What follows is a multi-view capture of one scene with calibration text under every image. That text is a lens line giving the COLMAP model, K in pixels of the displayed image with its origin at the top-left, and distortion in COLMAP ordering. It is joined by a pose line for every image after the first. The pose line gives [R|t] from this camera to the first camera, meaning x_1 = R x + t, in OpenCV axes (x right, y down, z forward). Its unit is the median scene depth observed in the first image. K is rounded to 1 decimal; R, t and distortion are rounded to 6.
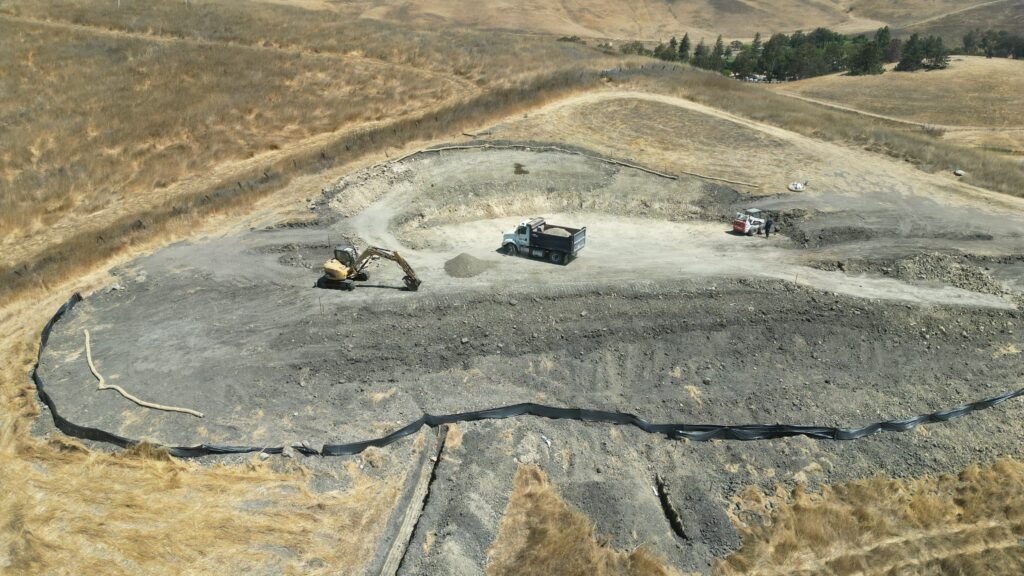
lens RADIAL K [[719.8, 0, 512.6], [0, 719.8, 279.1], [0, 0, 1]] dist [0.051353, -0.051563]
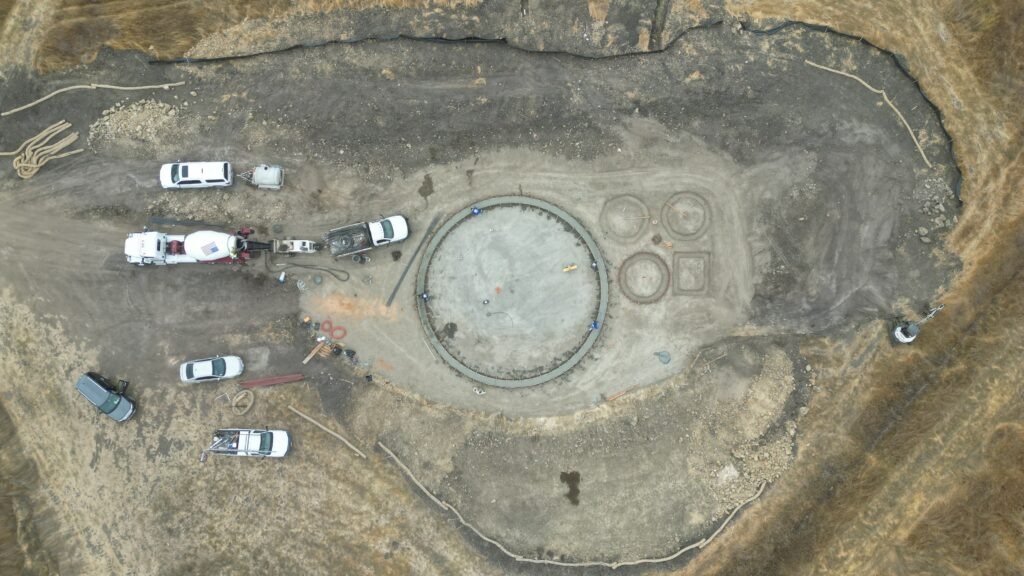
lens RADIAL K [[719.8, 0, 508.8], [0, 719.8, 286.7], [0, 0, 1]] dist [0.051353, -0.051563]
pose [[-0.996335, -0.084981, -0.009743, 0.103487], [0.018427, -0.324474, 0.945715, -0.818723], [-0.083529, 0.942070, 0.324850, 0.558216]]
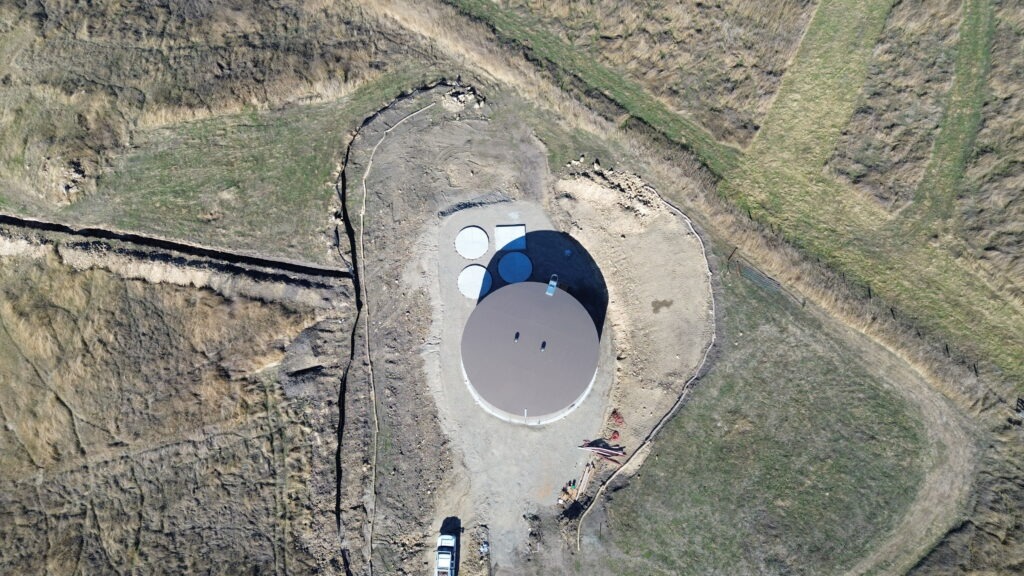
lens RADIAL K [[719.8, 0, 510.0], [0, 719.8, 291.0], [0, 0, 1]] dist [0.051353, -0.051563]
pose [[-0.040268, 0.946898, -0.319002, 0.358166], [-0.340479, 0.287150, 0.895332, -1.087920], [0.939390, 0.144666, 0.310836, 0.430458]]
